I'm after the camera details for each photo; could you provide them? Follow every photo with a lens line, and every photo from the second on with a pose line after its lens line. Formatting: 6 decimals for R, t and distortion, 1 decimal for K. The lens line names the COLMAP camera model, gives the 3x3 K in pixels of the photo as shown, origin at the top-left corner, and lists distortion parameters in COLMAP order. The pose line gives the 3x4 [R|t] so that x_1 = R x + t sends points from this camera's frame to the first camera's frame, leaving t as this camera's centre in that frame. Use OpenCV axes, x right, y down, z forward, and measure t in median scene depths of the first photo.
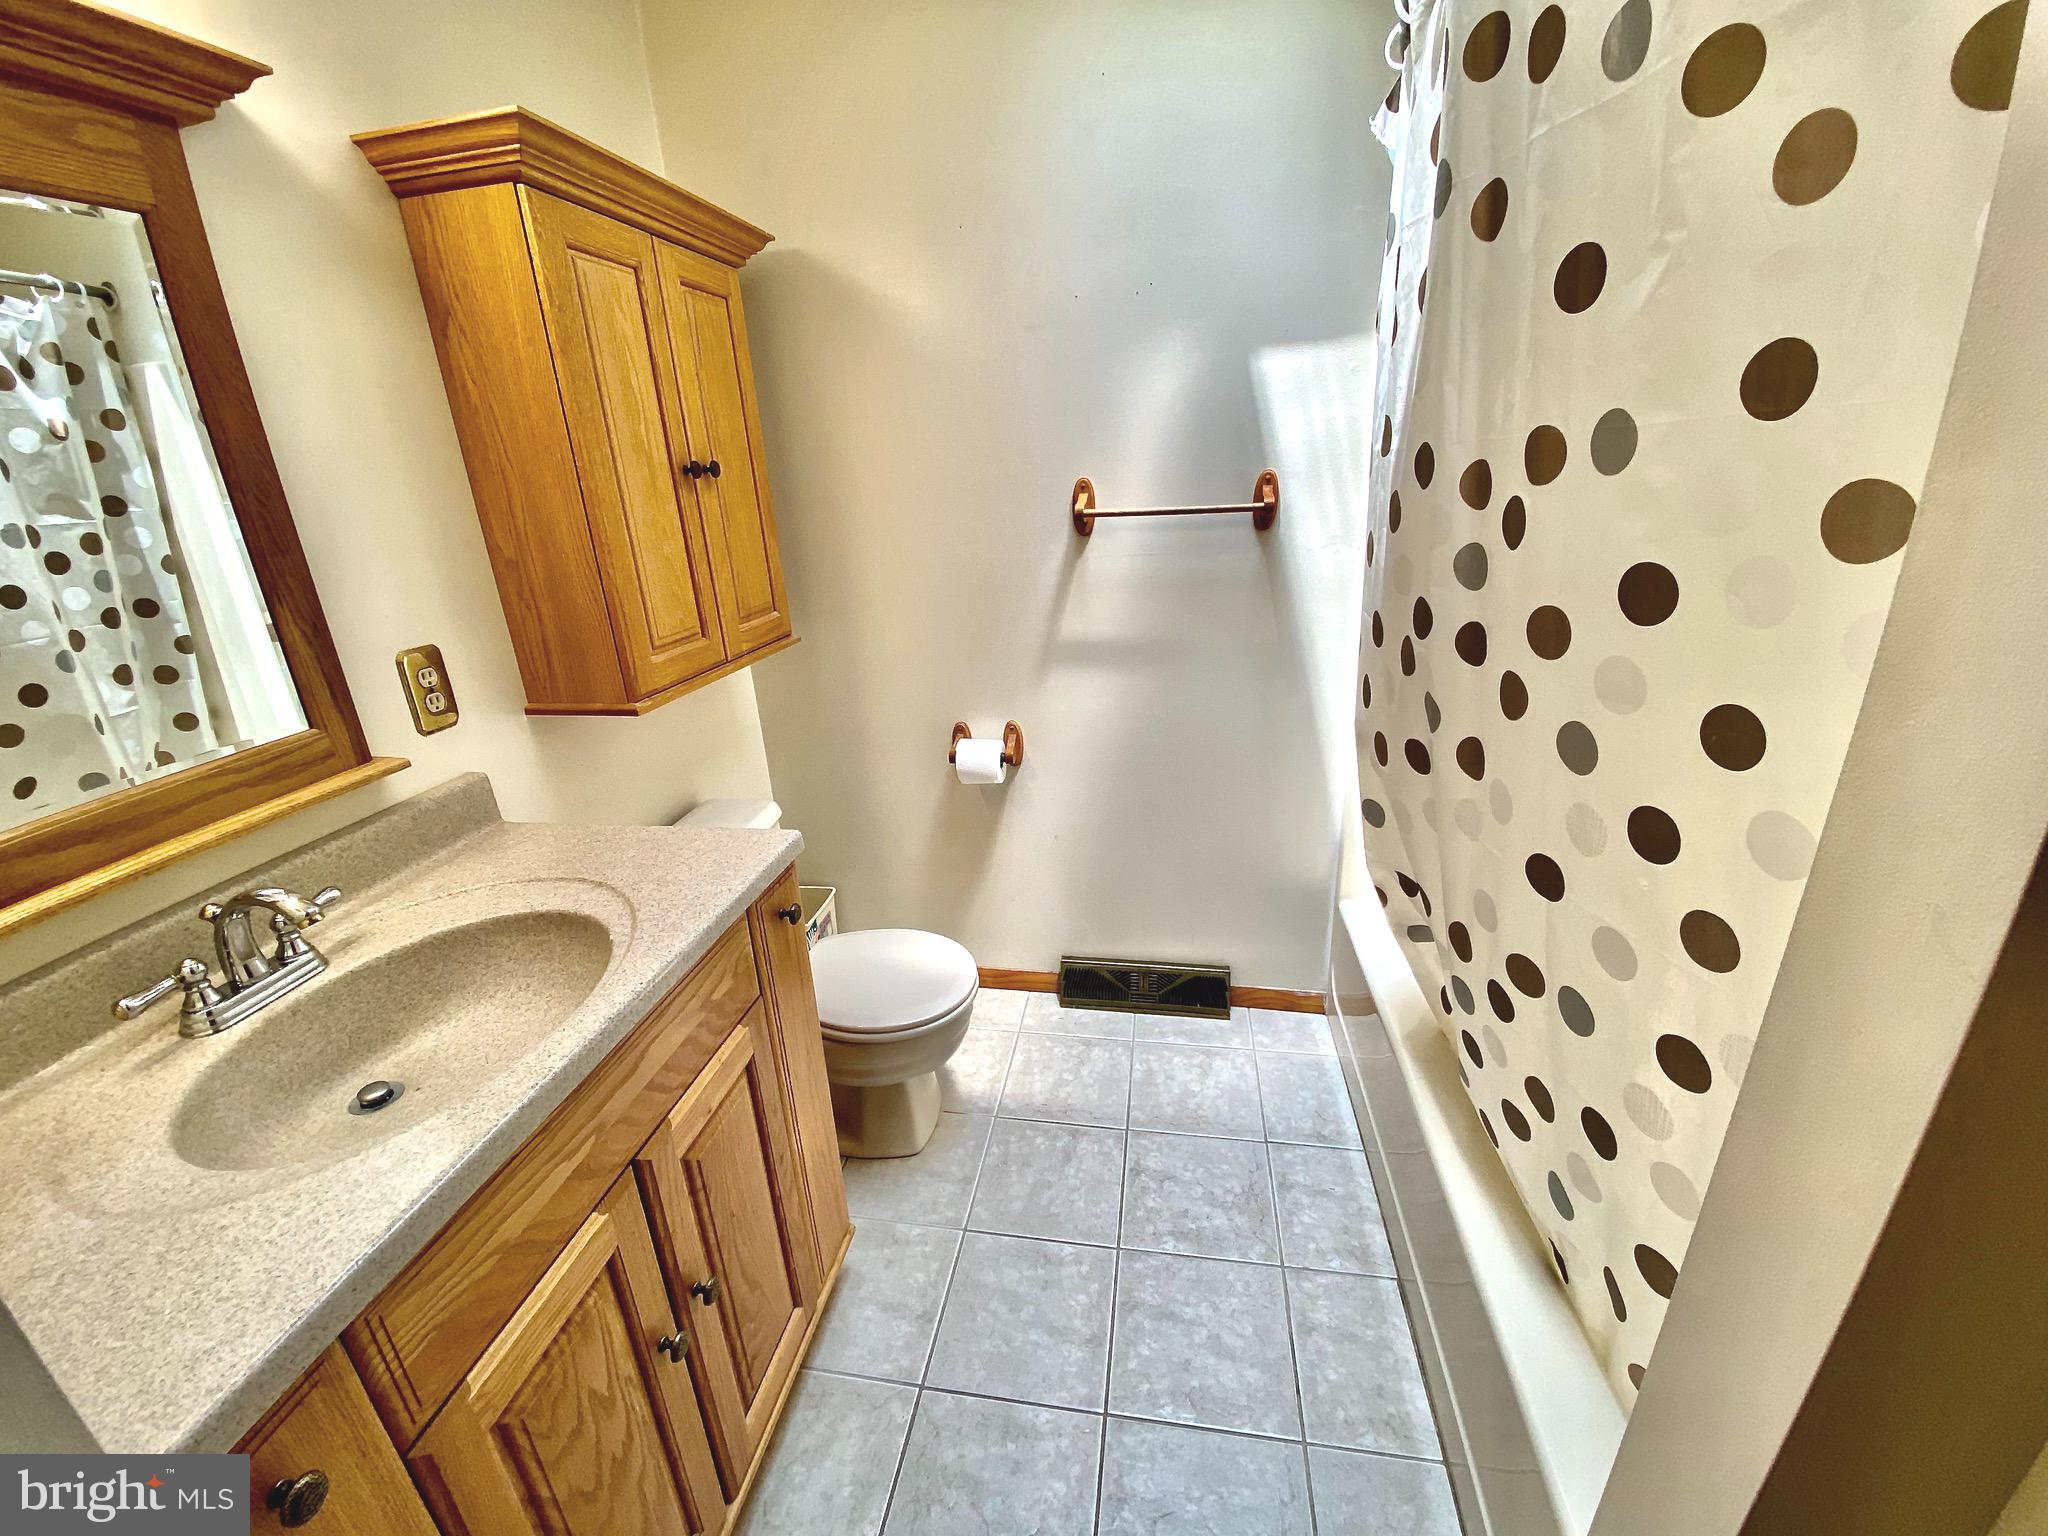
lens RADIAL K [[829.3, 0, 1017.6], [0, 829.3, 764.2], [0, 0, 1]] dist [0.023596, -0.021562]
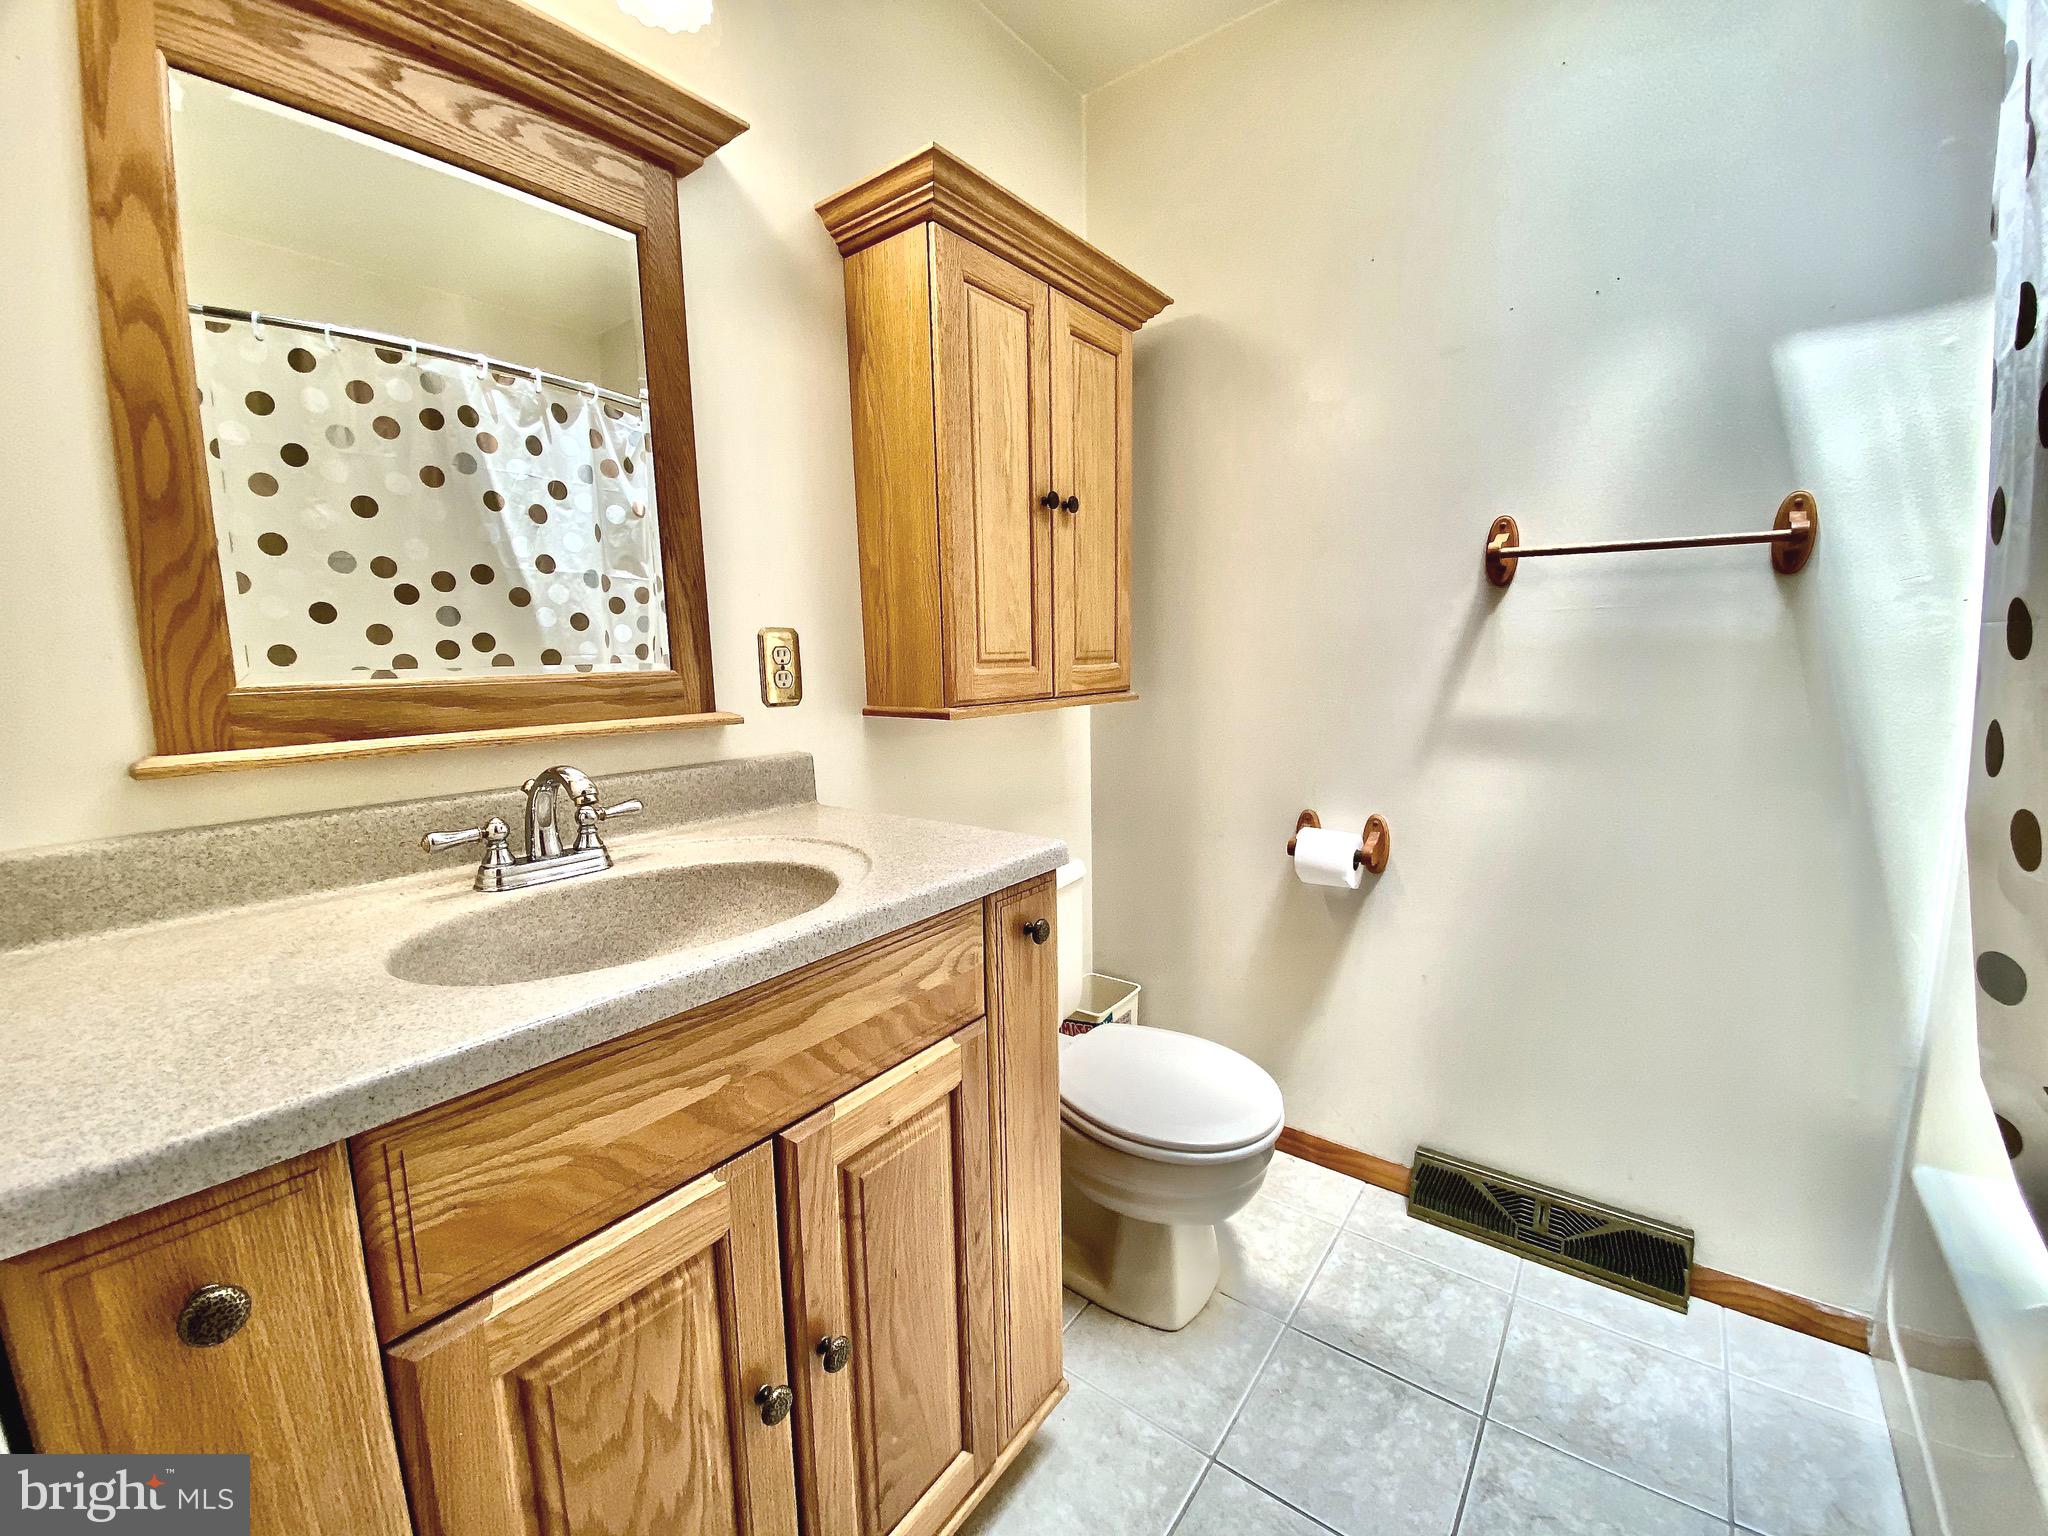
lens RADIAL K [[829.3, 0, 1017.6], [0, 829.3, 764.2], [0, 0, 1]] dist [0.023596, -0.021562]
pose [[0.889035, 0.097416, -0.447356, 0.057002], [-0.181085, 0.972244, -0.148157, 0.117296], [0.420507, 0.212726, 0.881999, 0.172396]]
